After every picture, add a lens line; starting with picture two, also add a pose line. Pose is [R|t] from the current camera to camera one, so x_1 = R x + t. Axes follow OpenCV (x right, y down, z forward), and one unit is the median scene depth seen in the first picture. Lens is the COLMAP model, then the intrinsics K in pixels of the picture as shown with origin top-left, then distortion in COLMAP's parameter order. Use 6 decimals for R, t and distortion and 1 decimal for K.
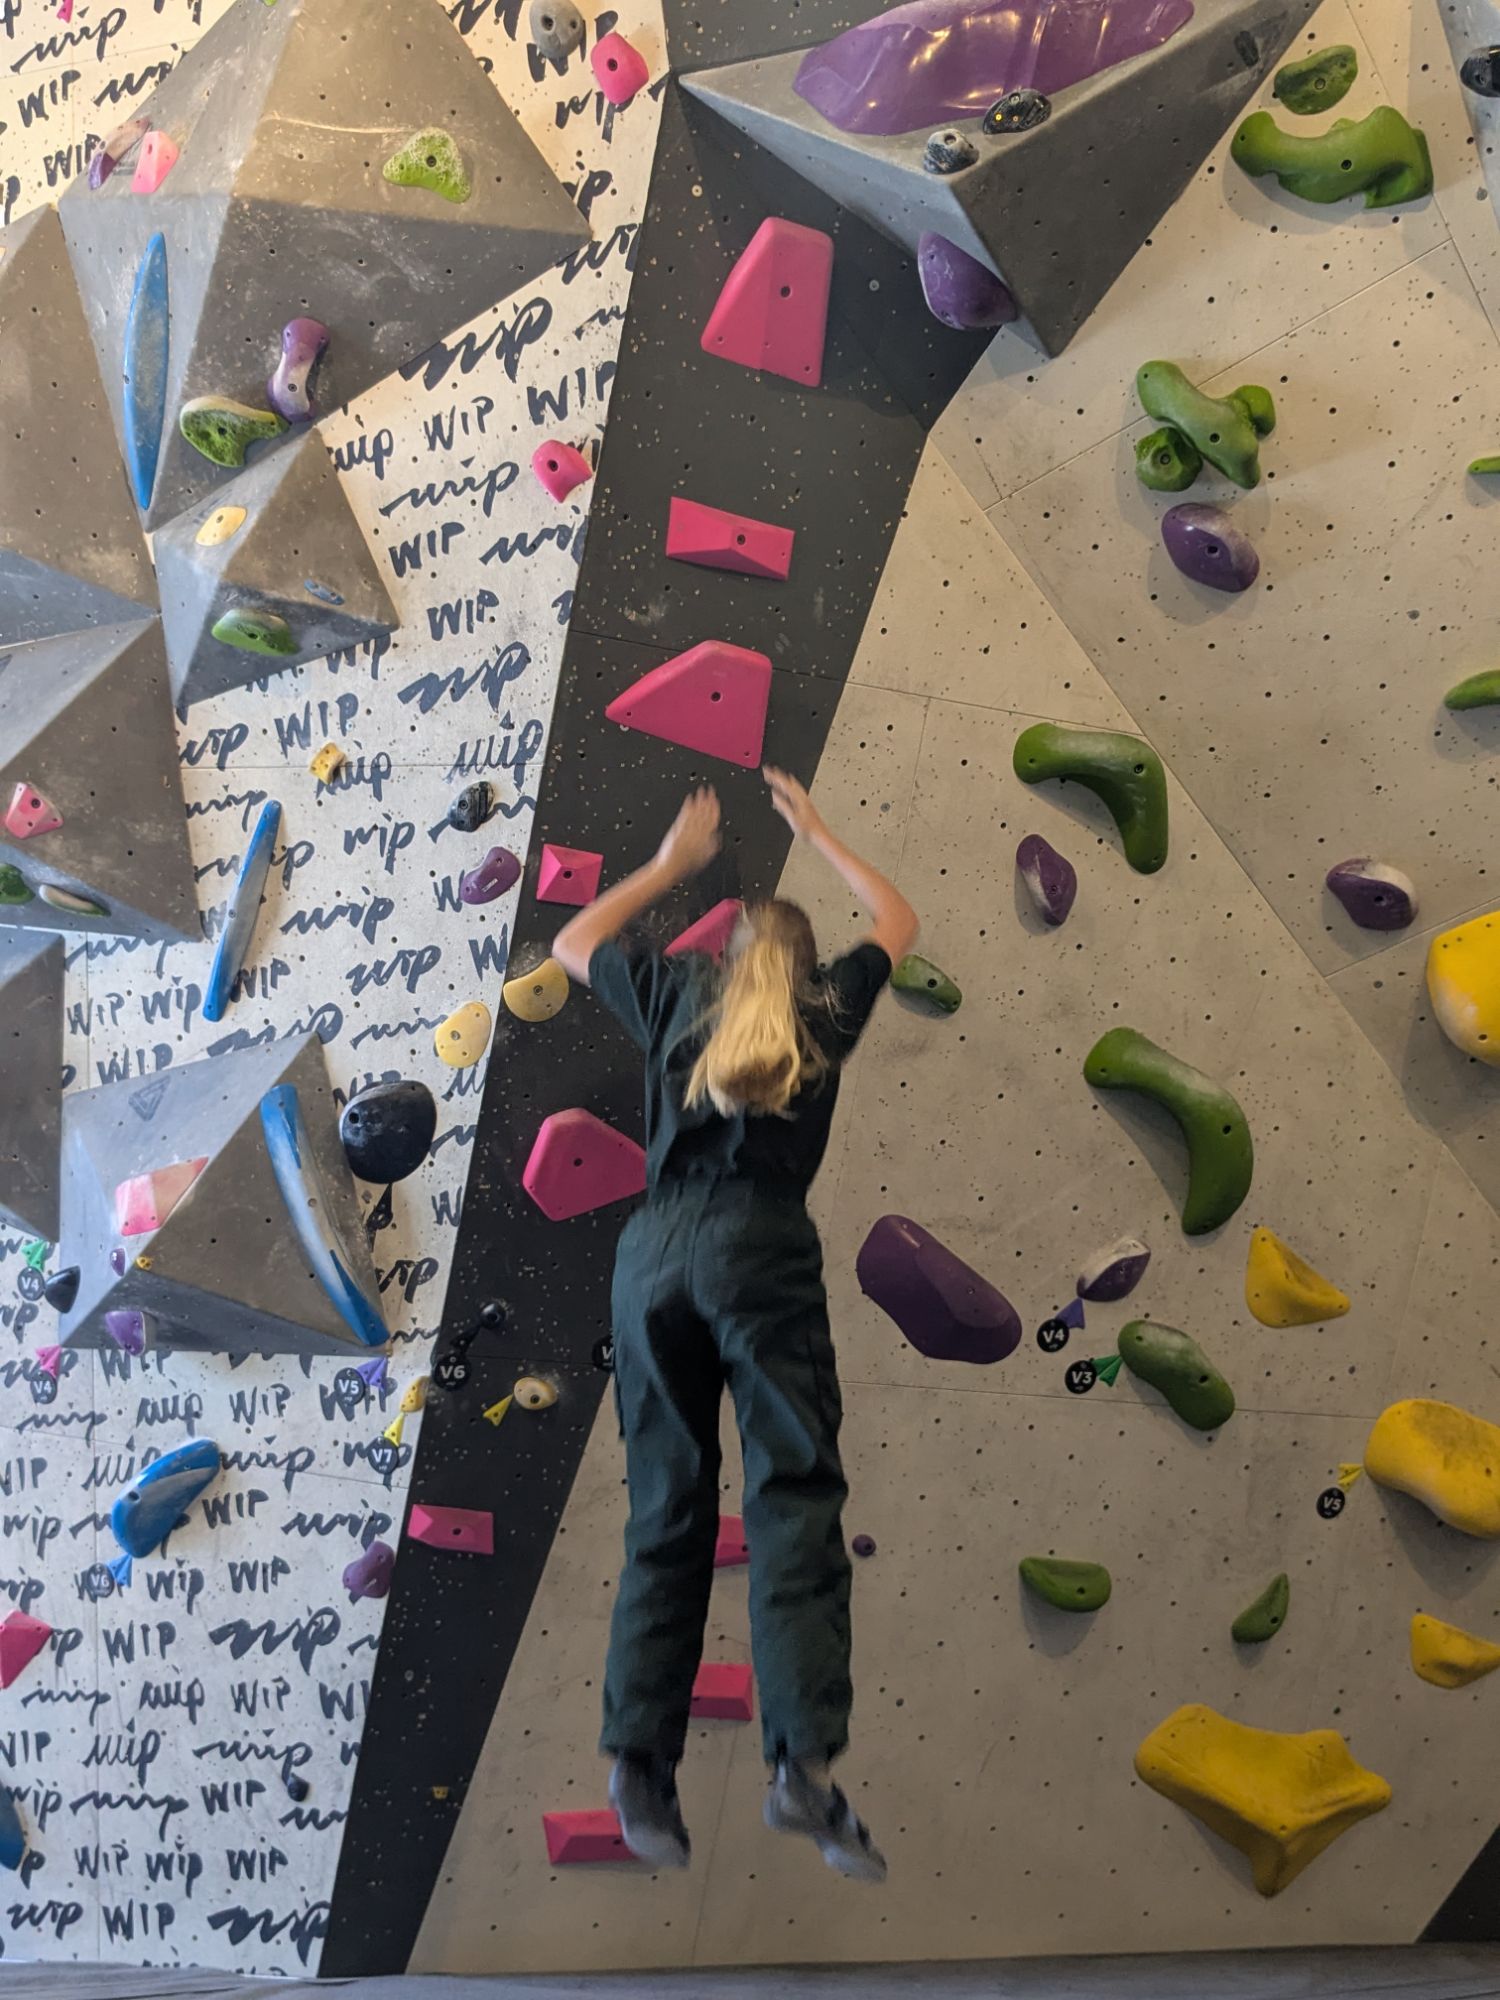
lens RADIAL K [[2151.4, 0, 778.7], [0, 2151.4, 1029.6], [0, 0, 1]] dist [0.074510, -0.158910]
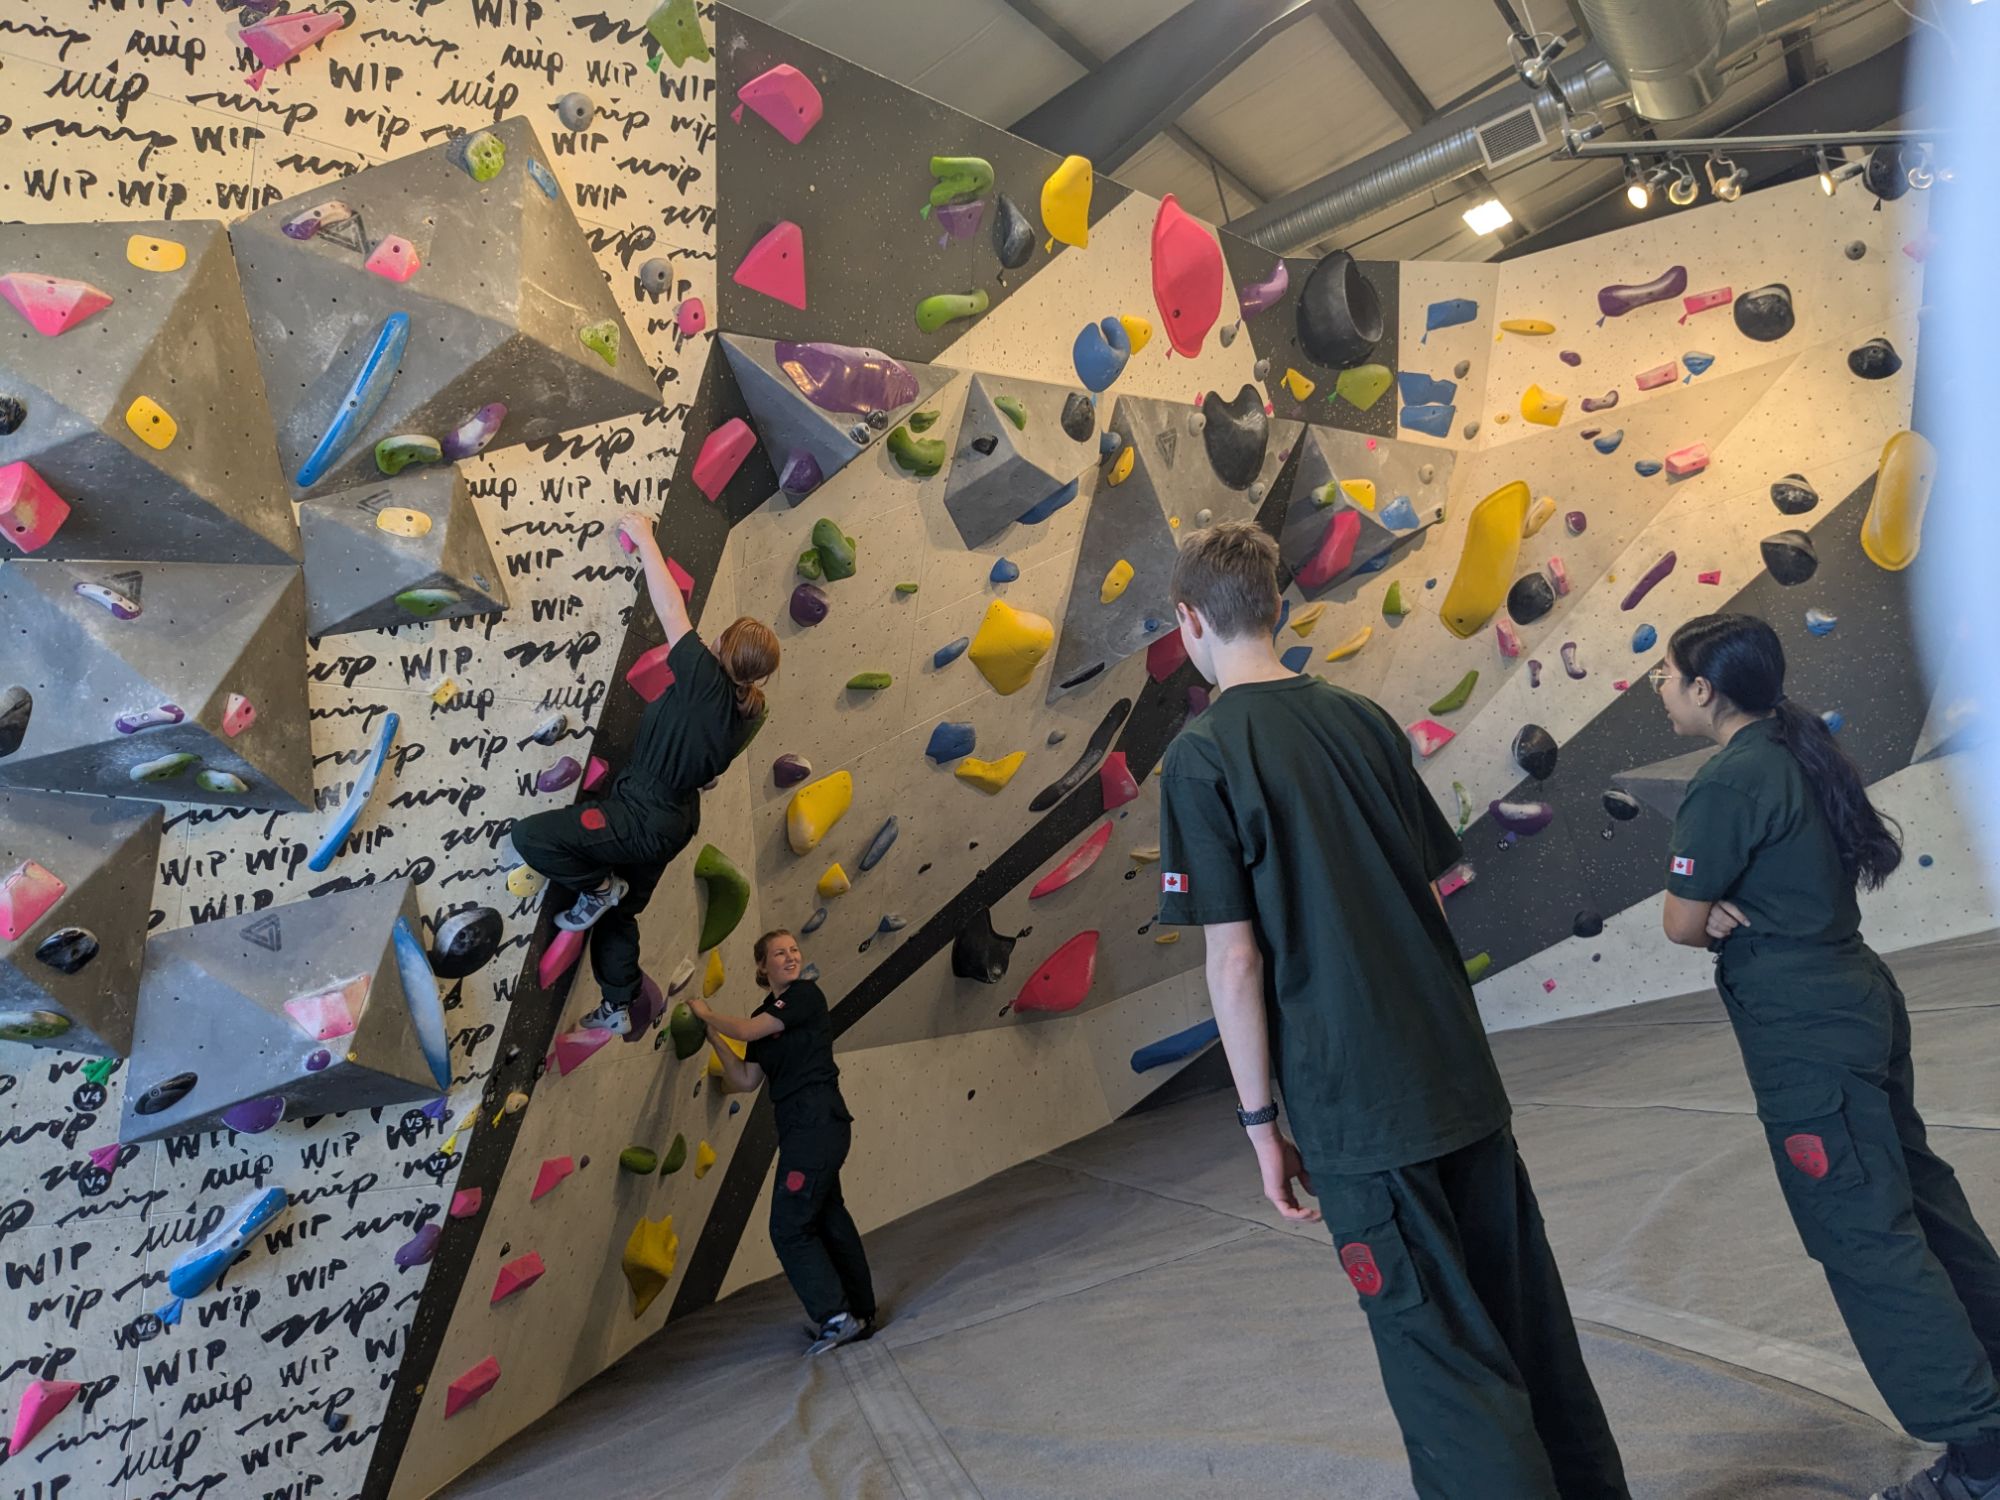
lens RADIAL K [[1599.5, 0, 1000.0], [0, 1599.5, 750.0], [0, 0, 1]] dist [0.061448, -0.100520]
pose [[0.435567, 0.014767, 0.900035, -0.993379], [-0.031036, 0.999517, -0.001379, -0.092244], [-0.899621, -0.027332, 0.435815, 0.188768]]
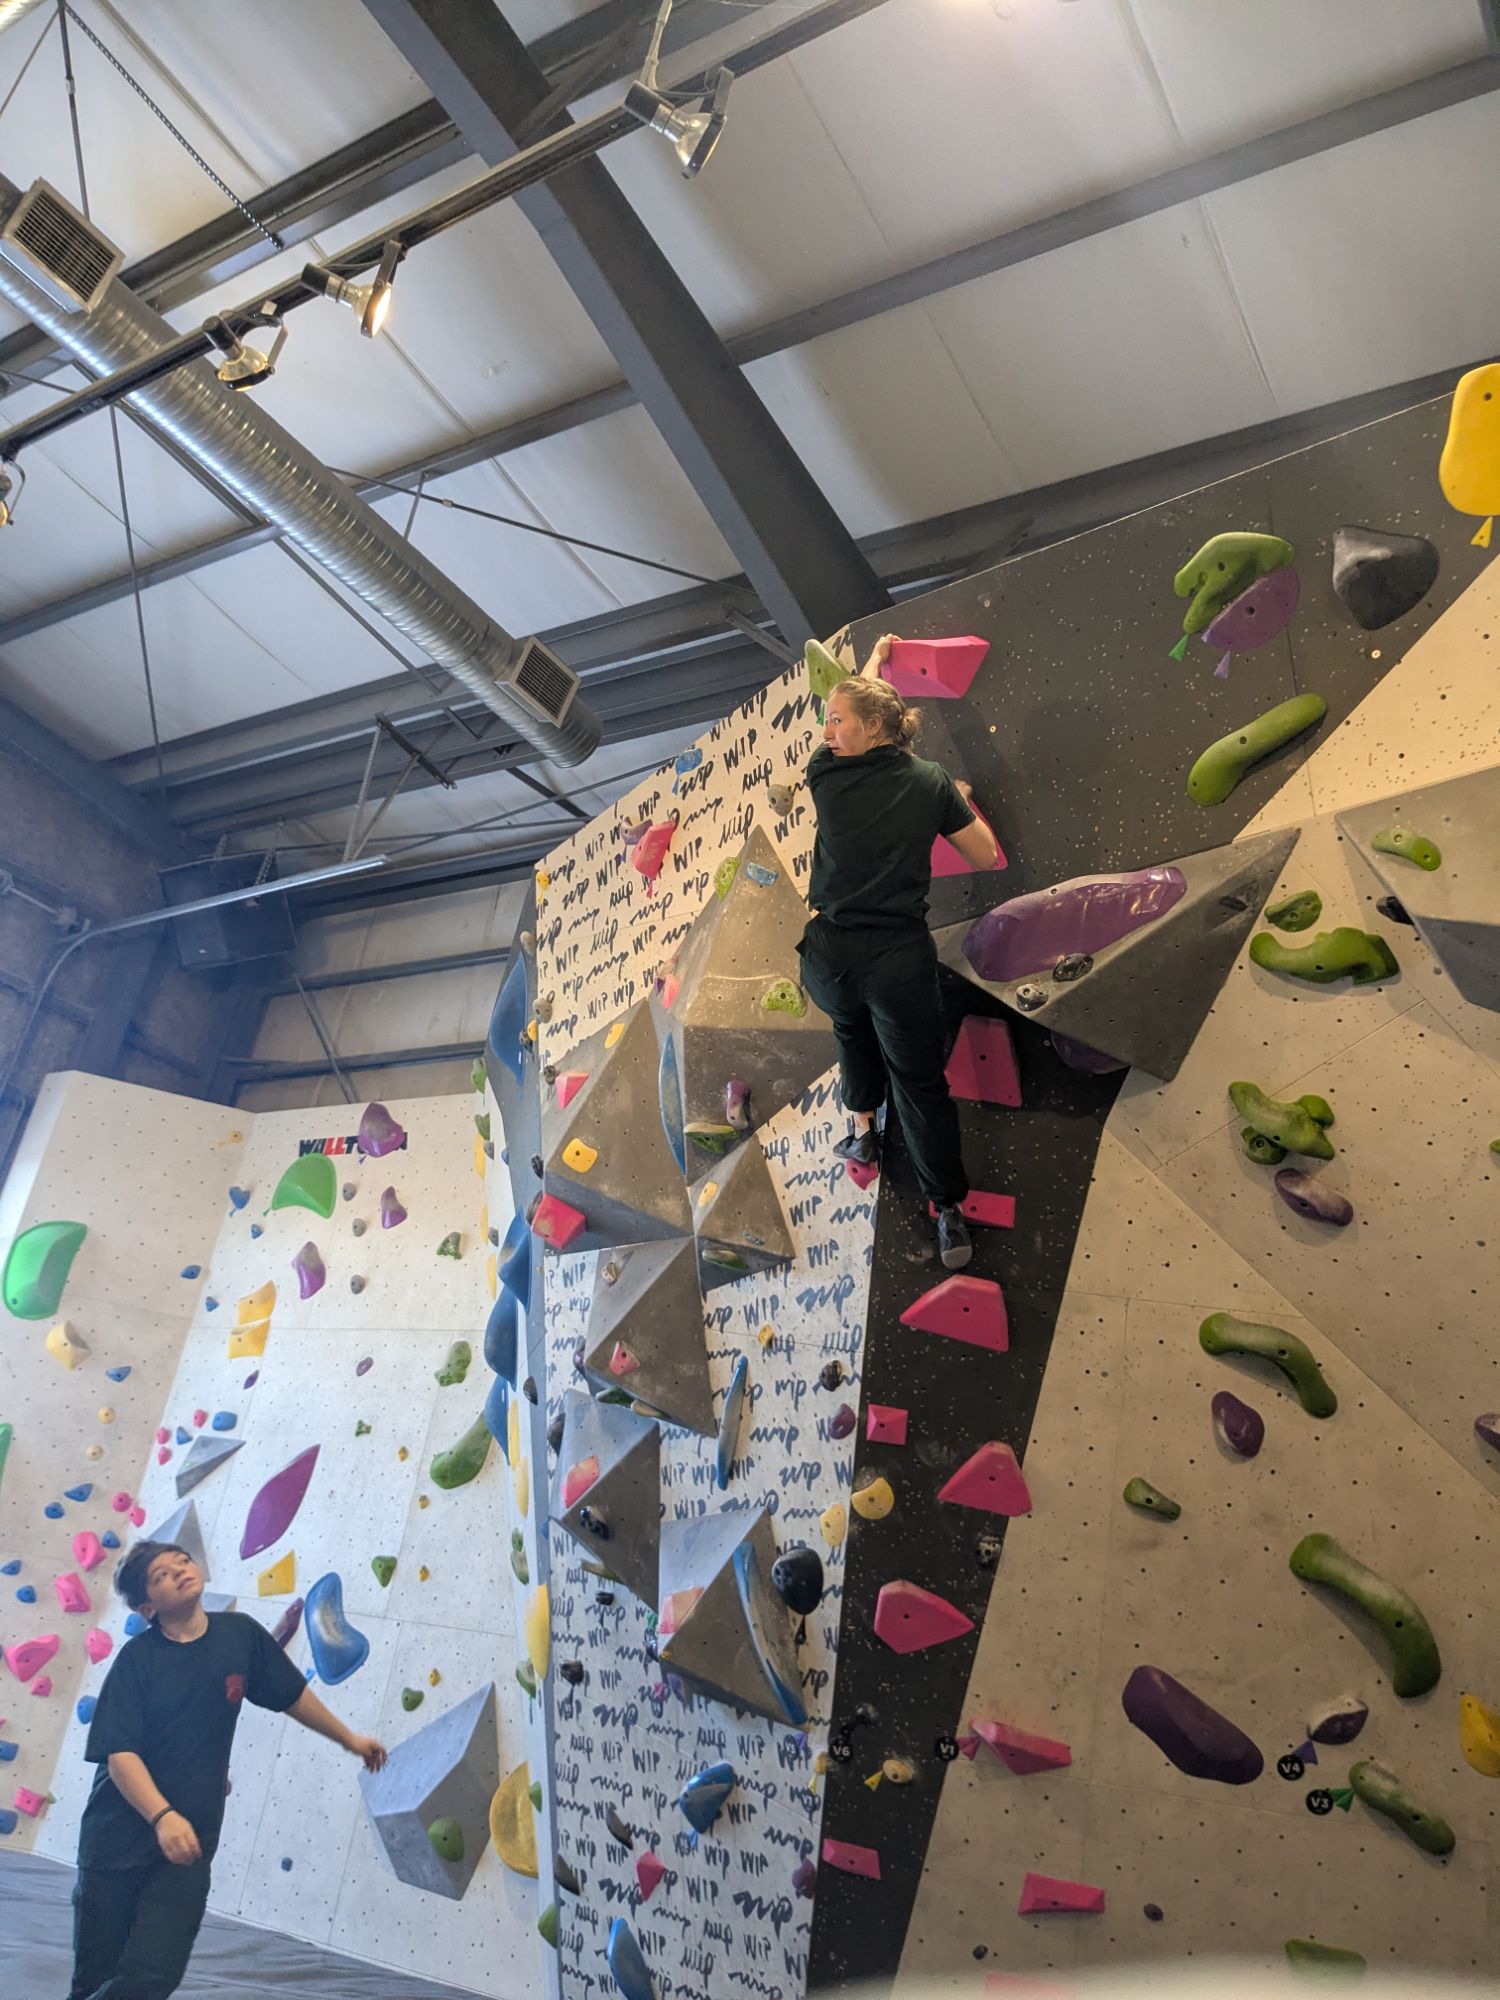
lens RADIAL K [[1614.0, 0, 790.2], [0, 1614.0, 958.5], [0, 0, 1]] dist [0.062427, -0.107383]
pose [[0.875185, -0.088694, -0.475588, 0.403491], [0.010611, 0.986334, -0.164418, -0.199313], [0.483672, 0.138850, 0.864166, -0.084655]]
